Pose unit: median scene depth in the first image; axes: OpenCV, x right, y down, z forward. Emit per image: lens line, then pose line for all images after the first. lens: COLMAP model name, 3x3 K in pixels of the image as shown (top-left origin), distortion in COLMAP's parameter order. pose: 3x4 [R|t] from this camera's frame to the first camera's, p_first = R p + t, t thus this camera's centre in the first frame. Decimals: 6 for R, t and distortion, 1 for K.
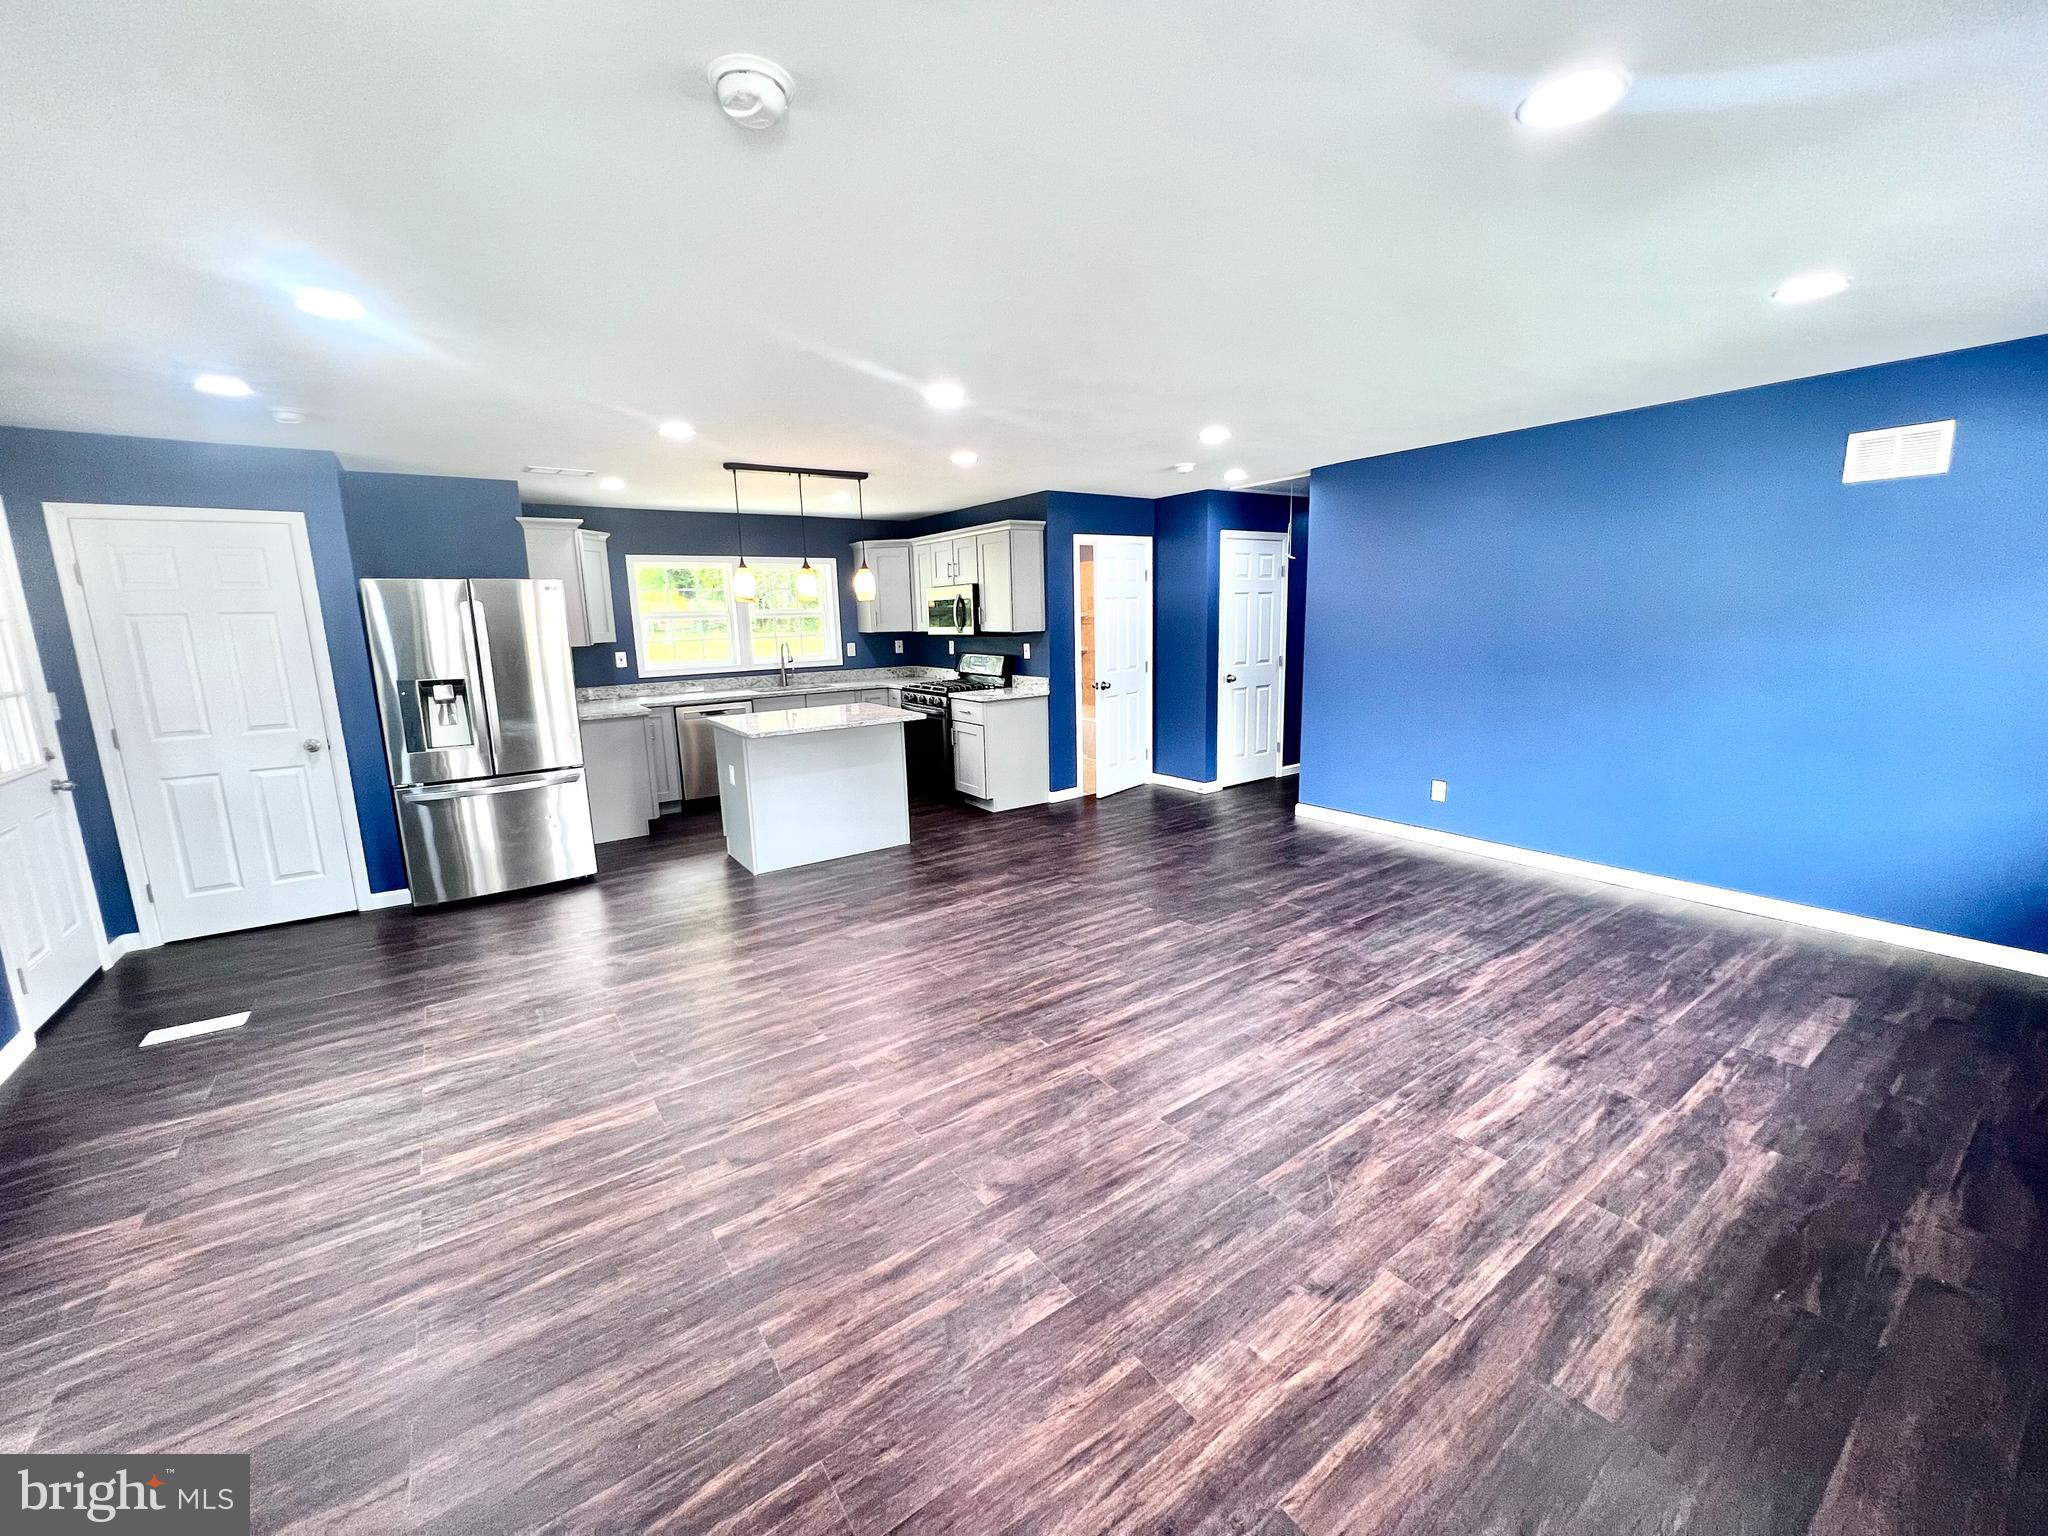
lens RADIAL K [[817.5, 0, 1020.5], [0, 817.5, 759.5], [0, 0, 1]] dist [-0.001909, 0.000340]
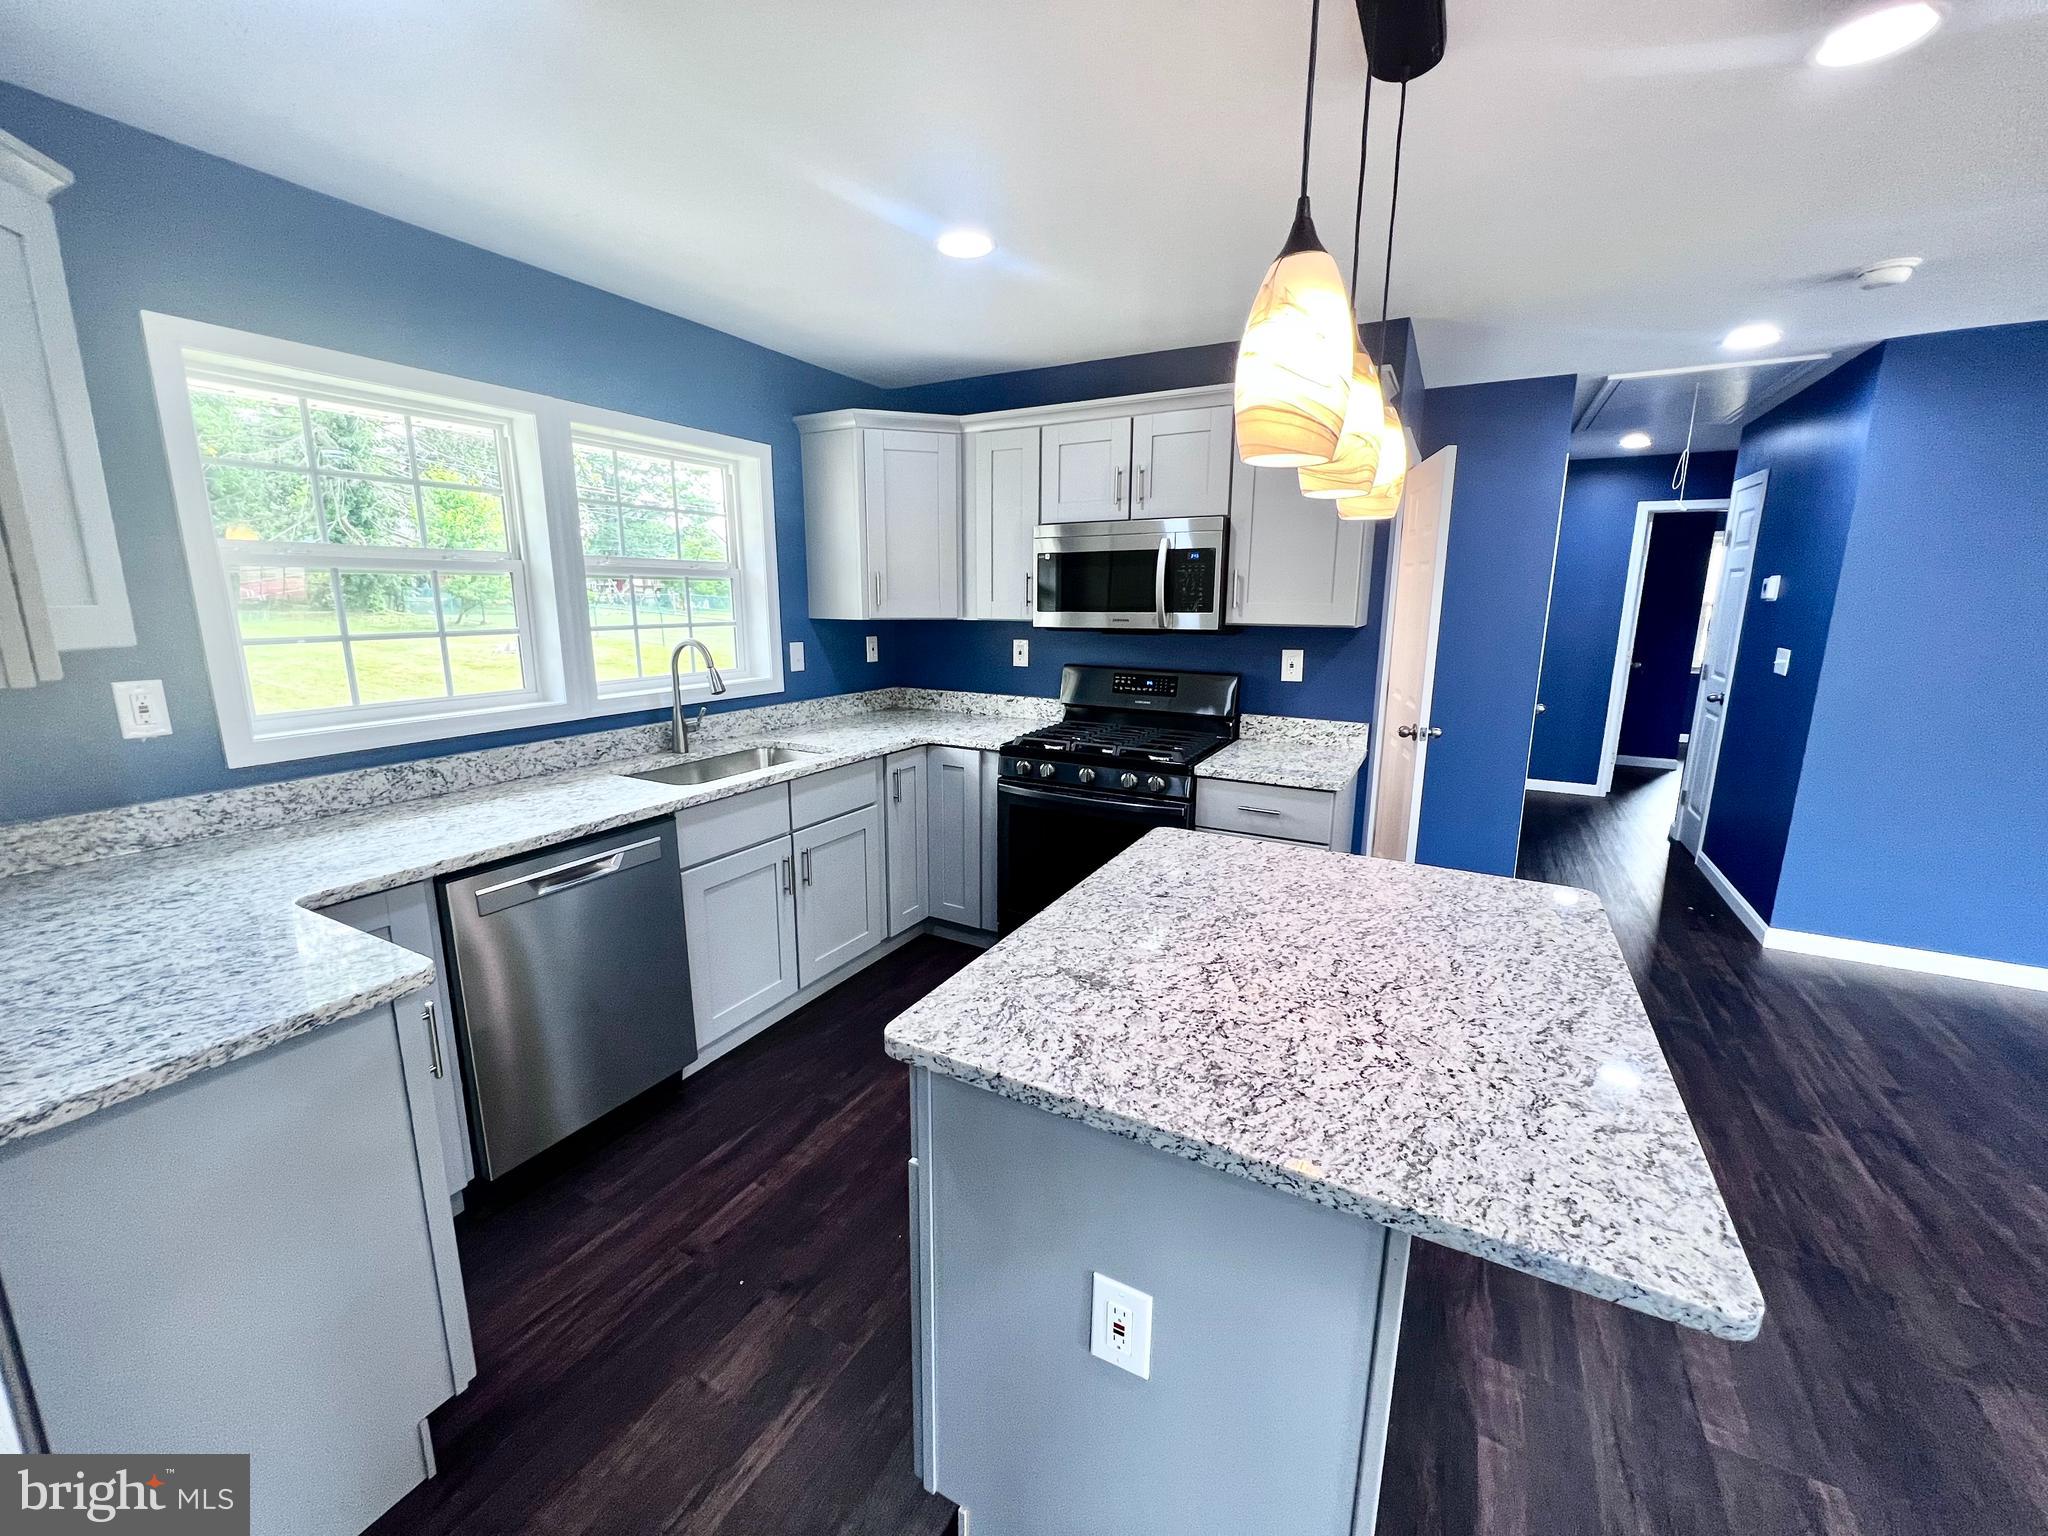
lens RADIAL K [[817.5, 0, 1020.5], [0, 817.5, 759.5], [0, 0, 1]] dist [-0.001909, 0.000340]
pose [[0.897351, -0.057667, 0.437533, -0.518251], [0.051141, 0.998335, 0.026694, -0.145743], [-0.438343, -0.001578, 0.898806, 0.941086]]
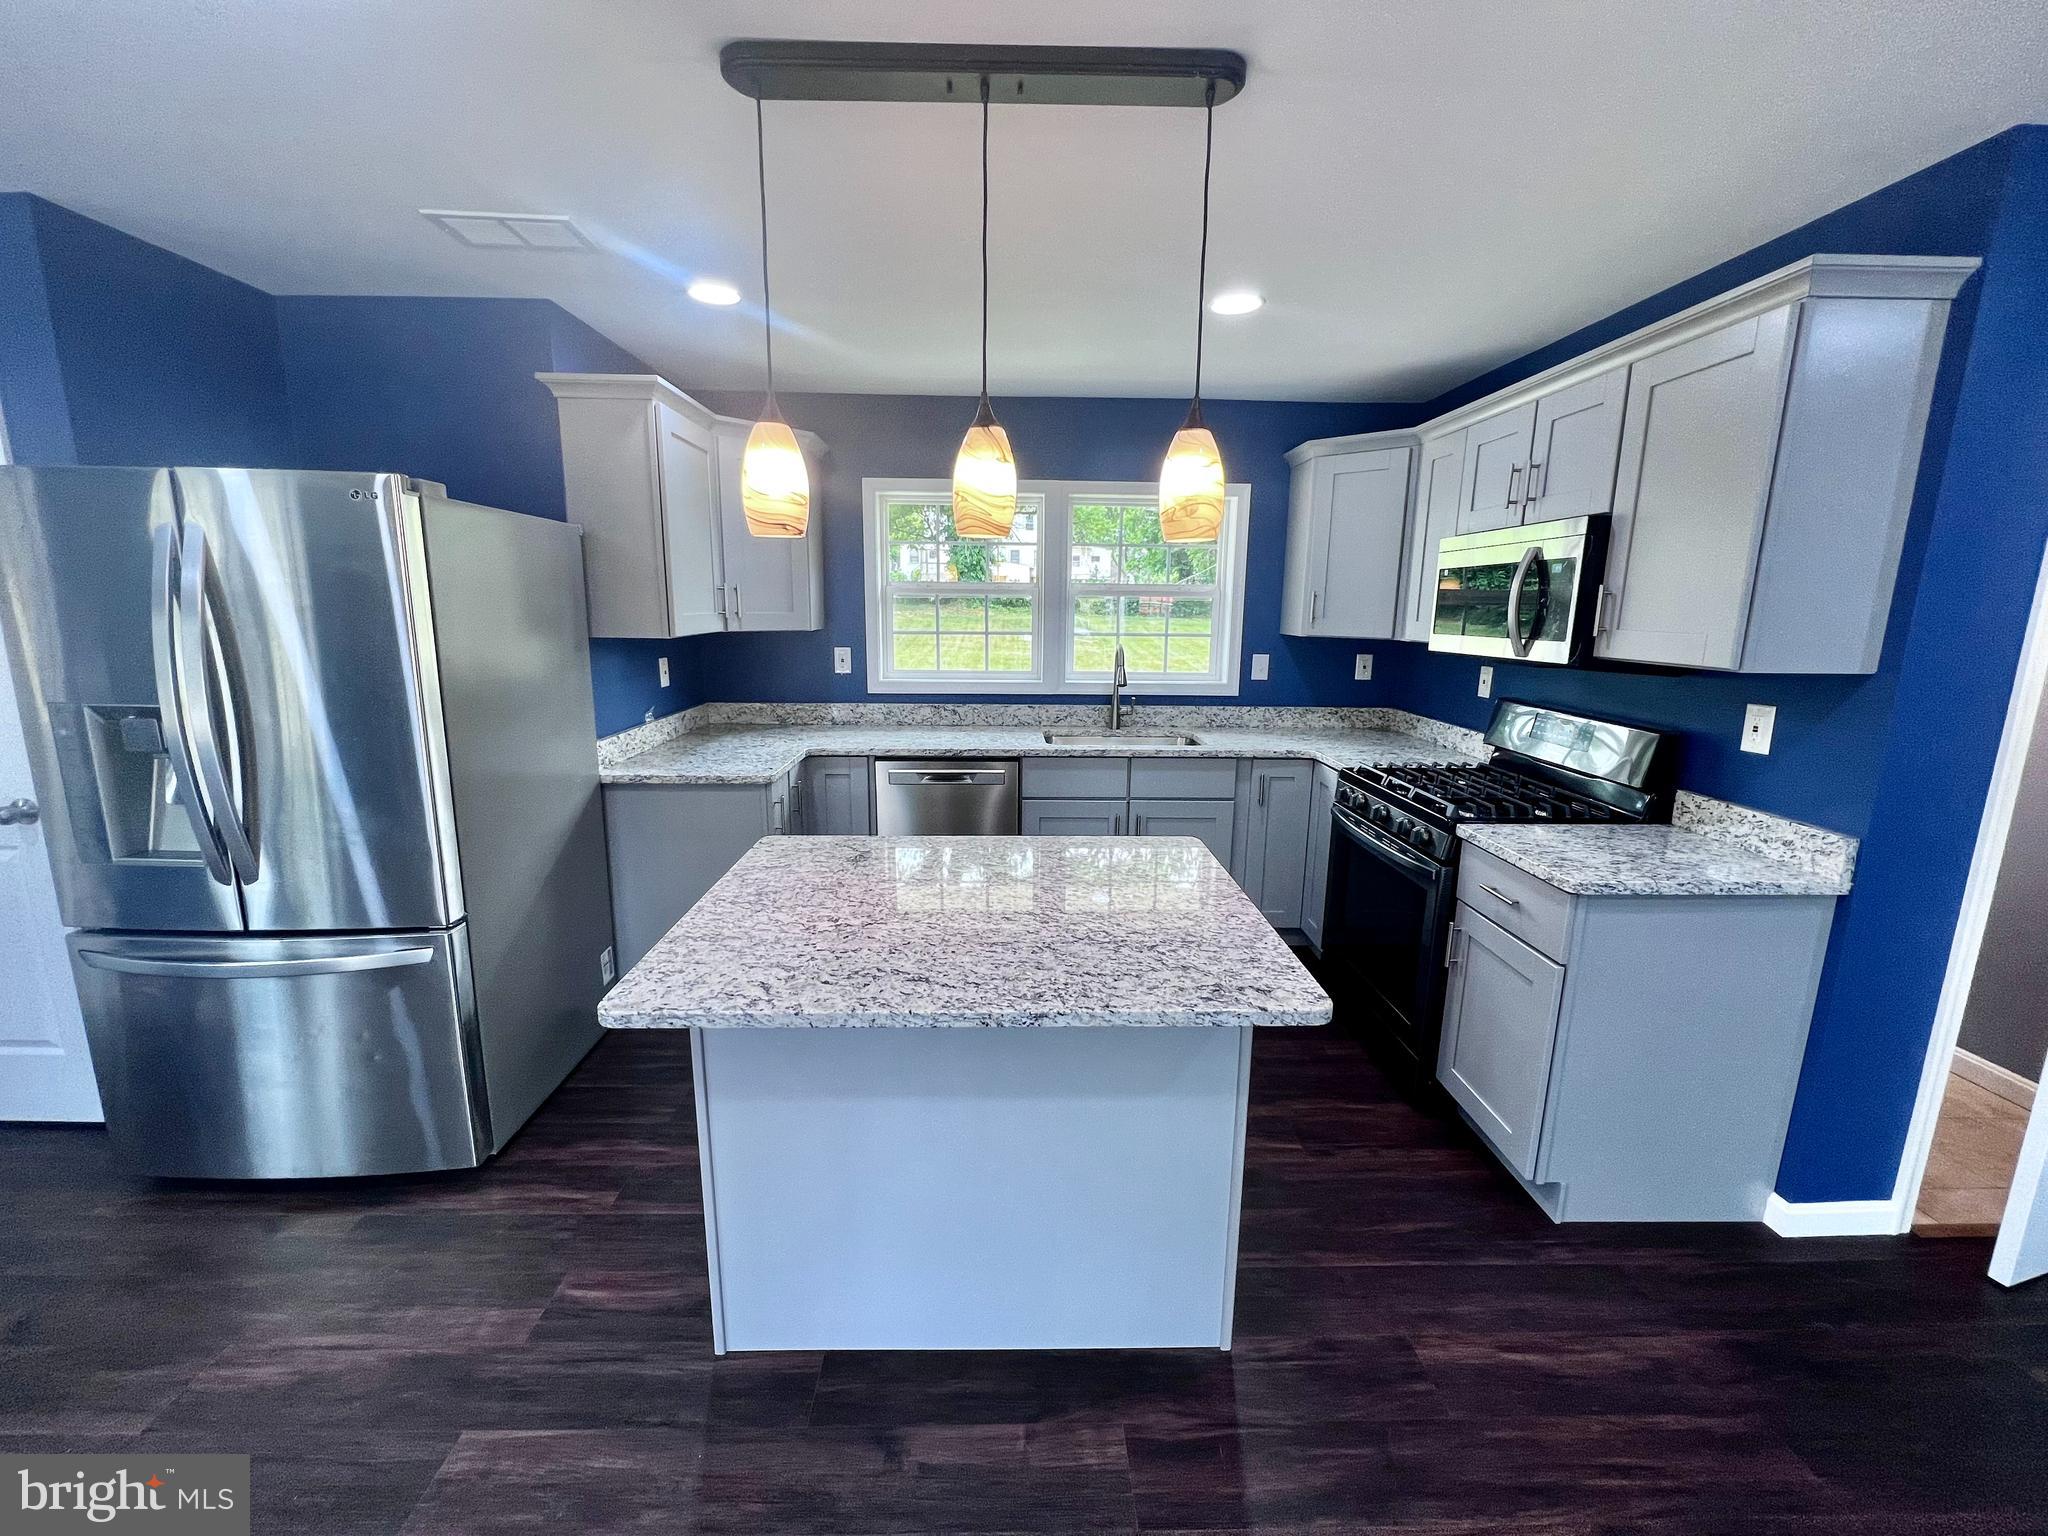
lens RADIAL K [[818.5, 0, 1017.2], [0, 818.5, 756.7], [0, 0, 1]] dist [-0.007295, -0.000051]
pose [[0.826381, 0.138027, -0.545934, -0.081604], [-0.132195, 0.989953, 0.050183, -0.148249], [0.547375, 0.030699, 0.836324, 0.862263]]
